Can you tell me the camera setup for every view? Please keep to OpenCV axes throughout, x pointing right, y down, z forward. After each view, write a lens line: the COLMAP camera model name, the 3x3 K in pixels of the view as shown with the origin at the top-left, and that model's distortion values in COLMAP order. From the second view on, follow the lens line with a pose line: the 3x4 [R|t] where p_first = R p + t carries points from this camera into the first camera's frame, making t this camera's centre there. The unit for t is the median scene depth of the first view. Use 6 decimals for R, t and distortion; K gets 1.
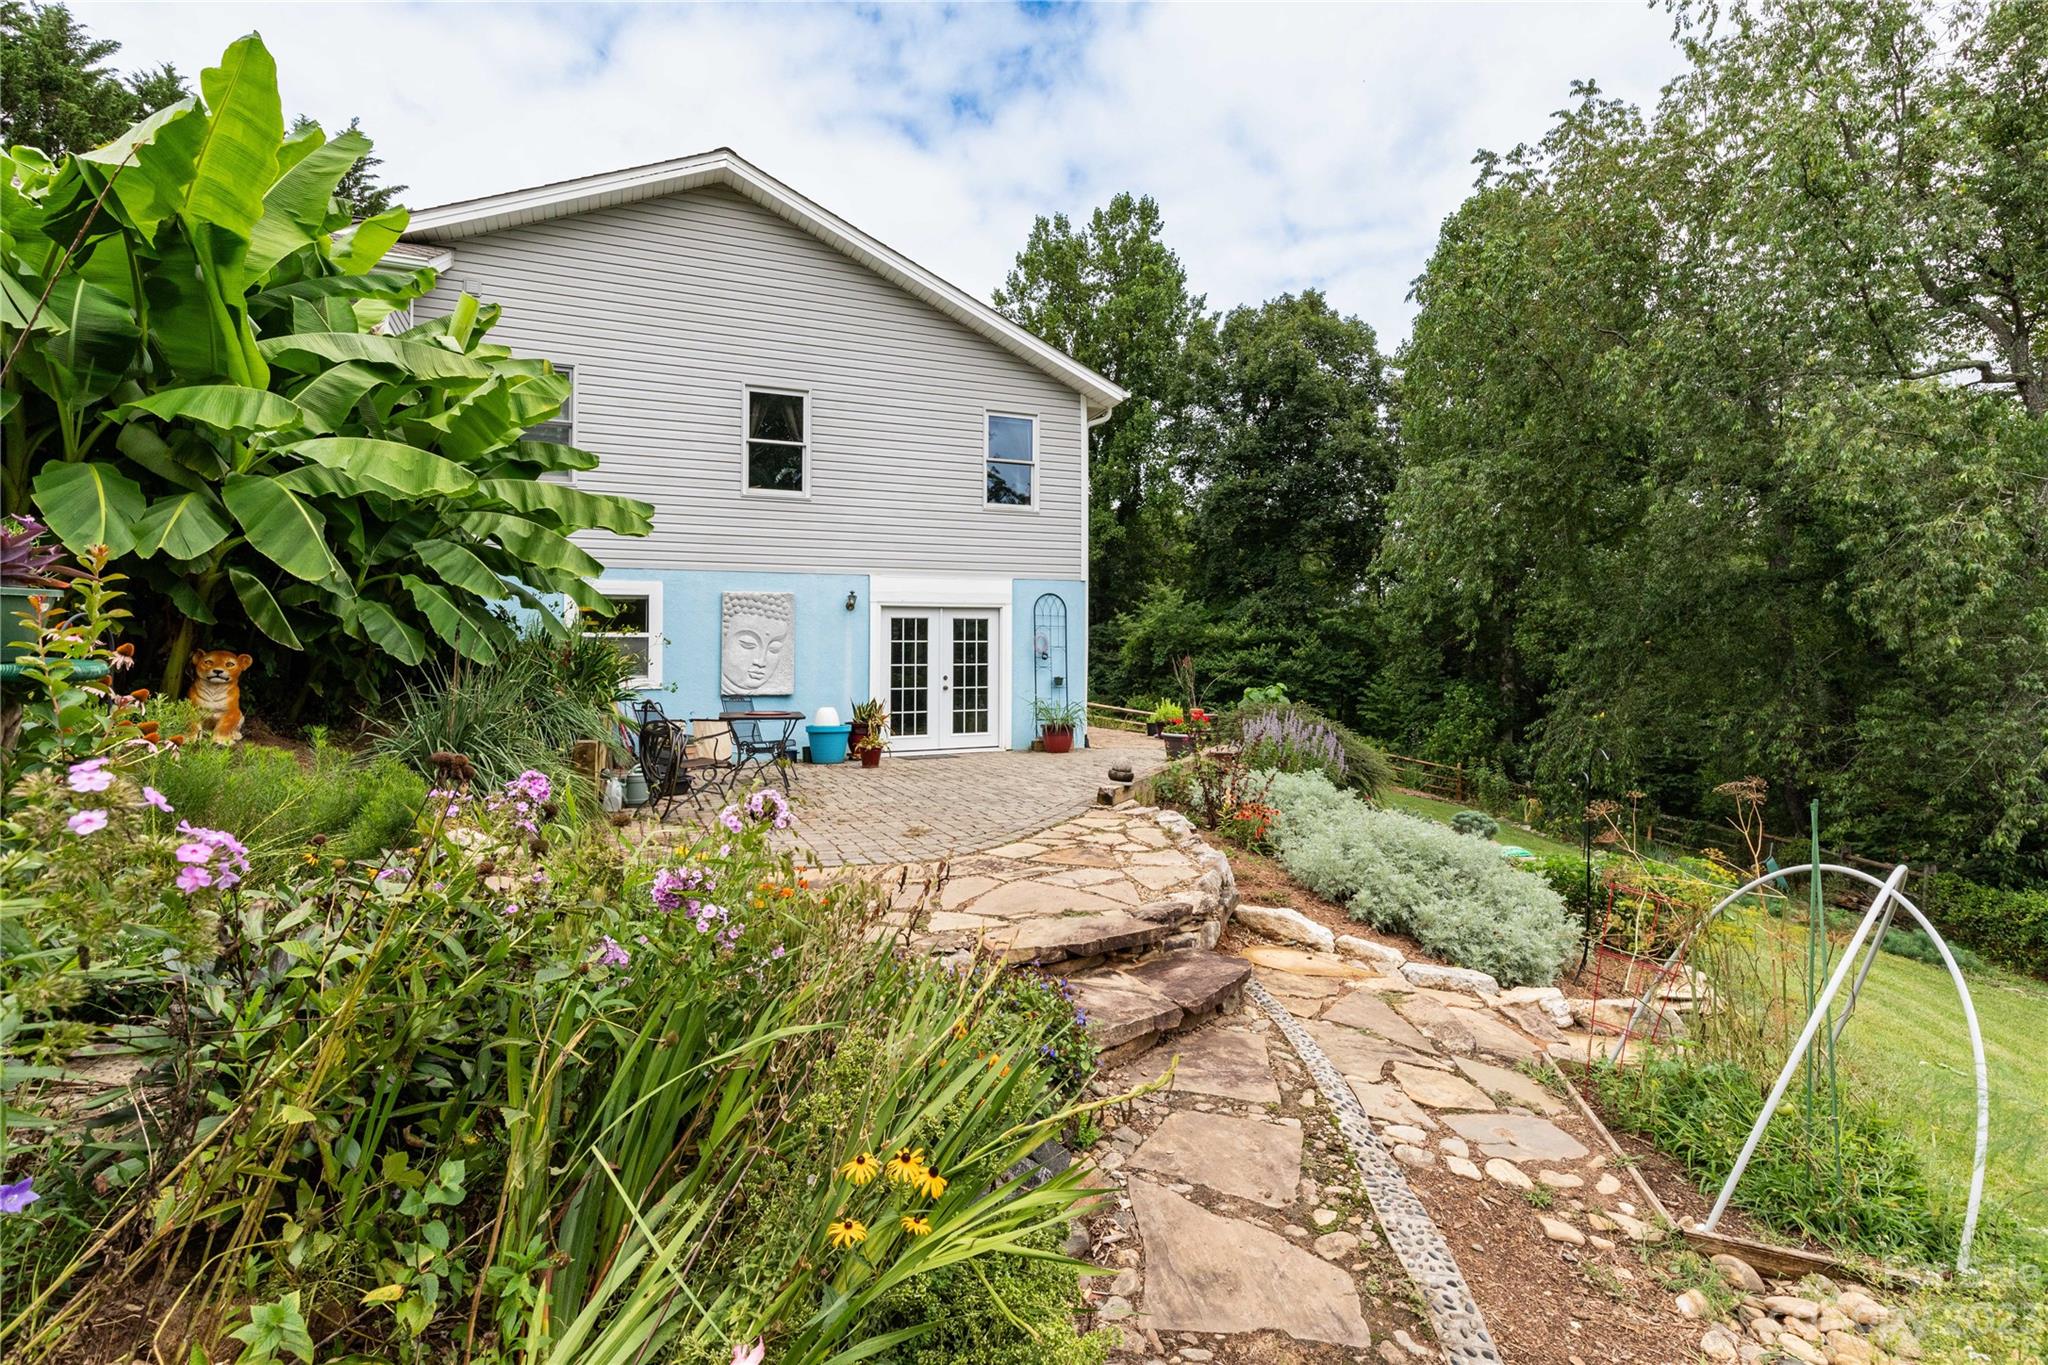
lens RADIAL K [[941.6, 0, 1022.4], [0, 941.6, 677.1], [0, 0, 1]] dist [0.009794, 0.000778]
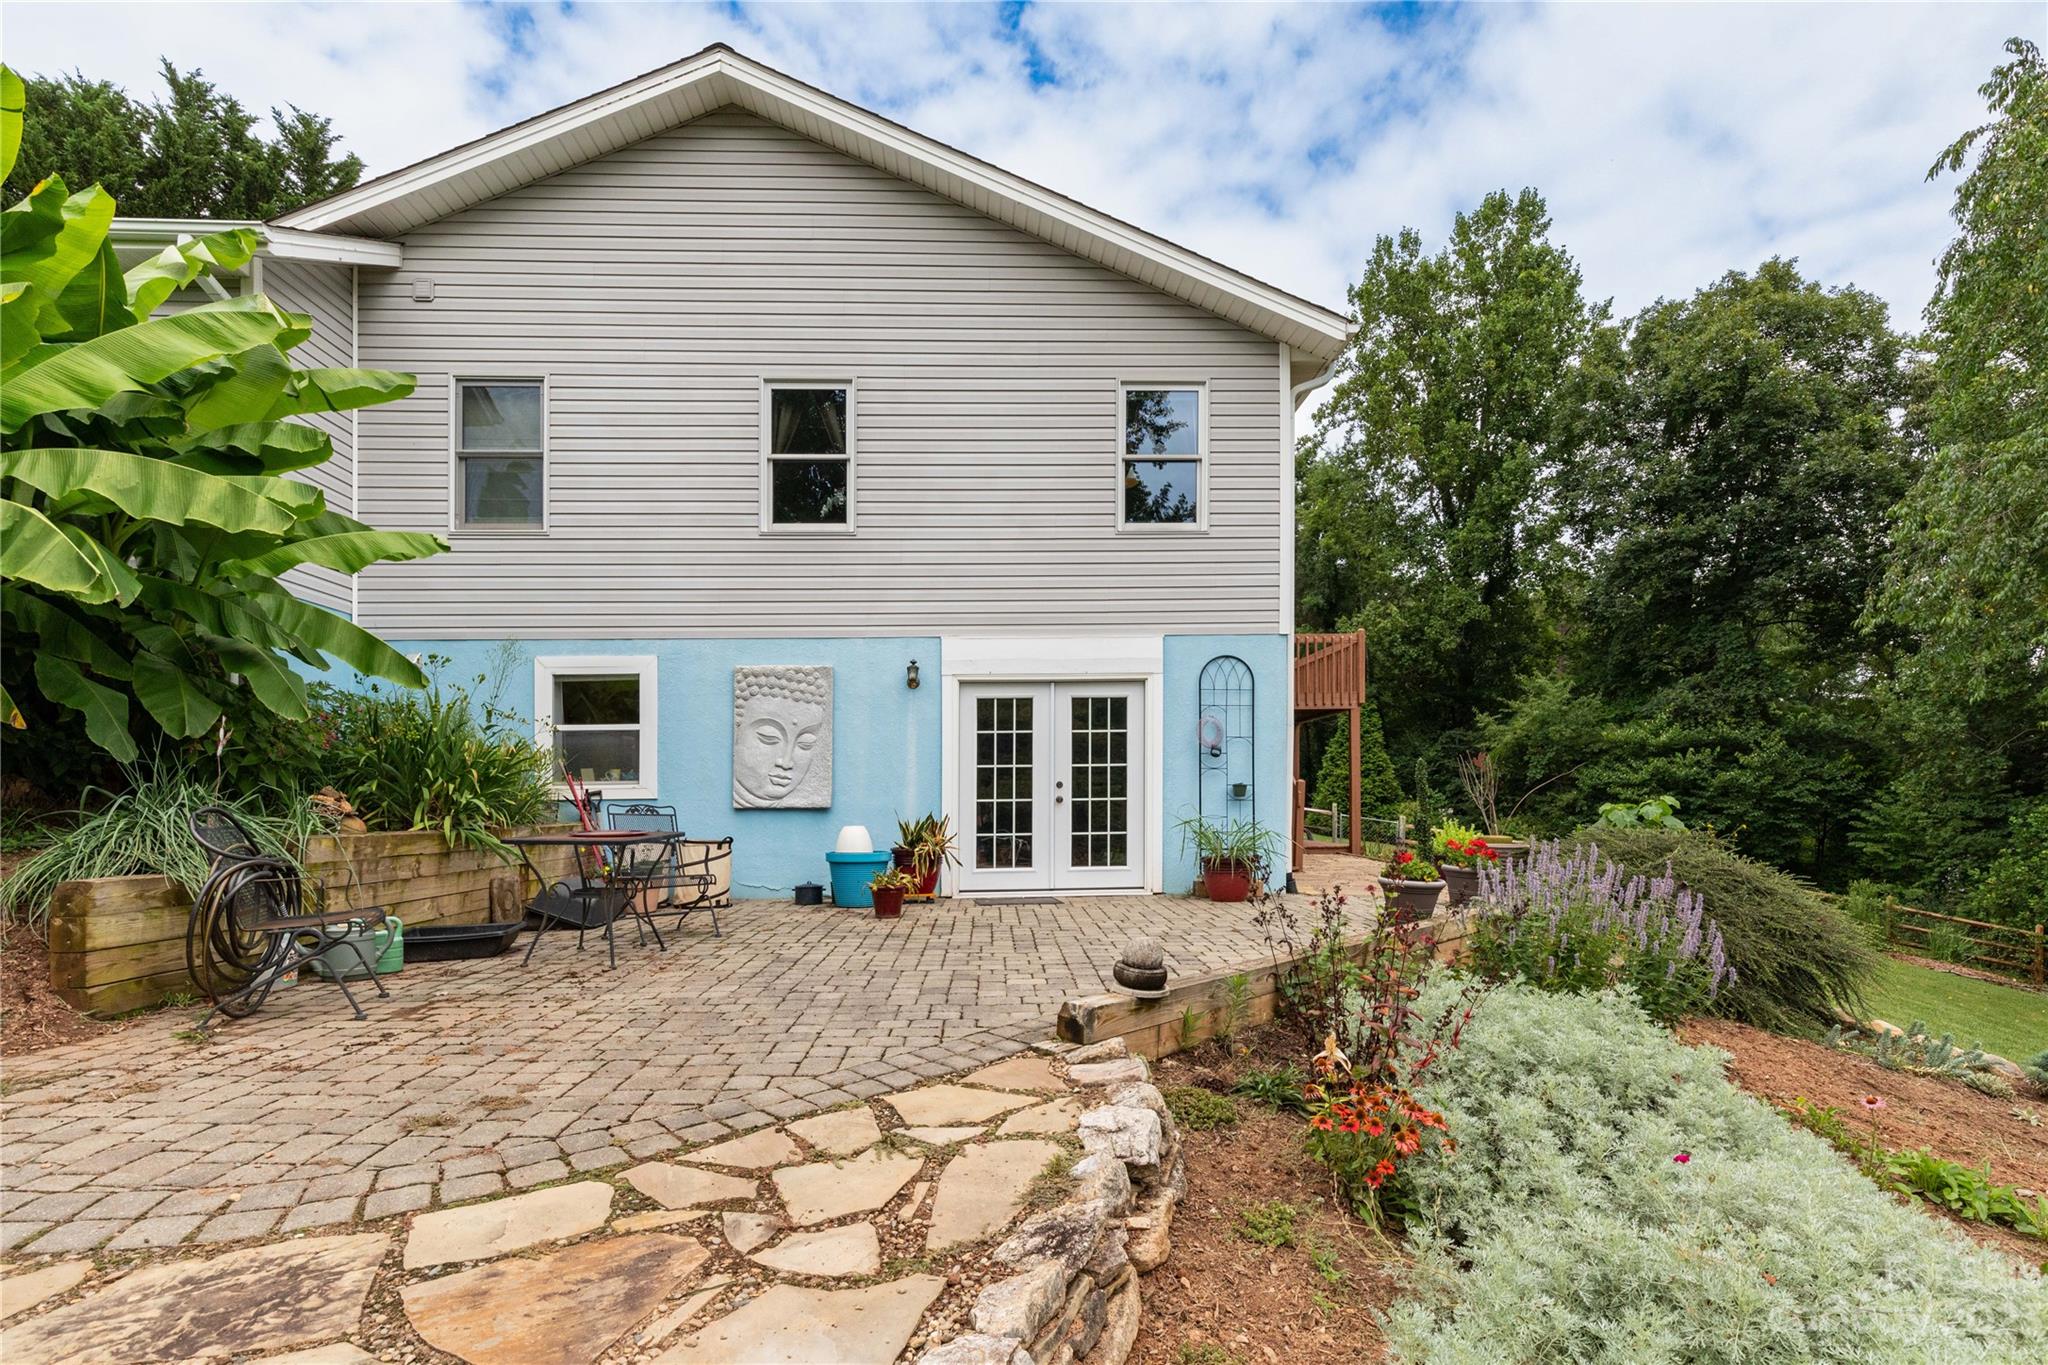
lens RADIAL K [[941.6, 0, 1080.1], [0, 941.6, 800.1], [0, 0, 1]] dist [0.009794, 0.000778]
pose [[0.937495, 0.001235, -0.347996, 0.064174], [-0.000653, 0.999998, 0.001789, 0.004020], [0.347998, -0.001450, 0.937494, 0.138028]]
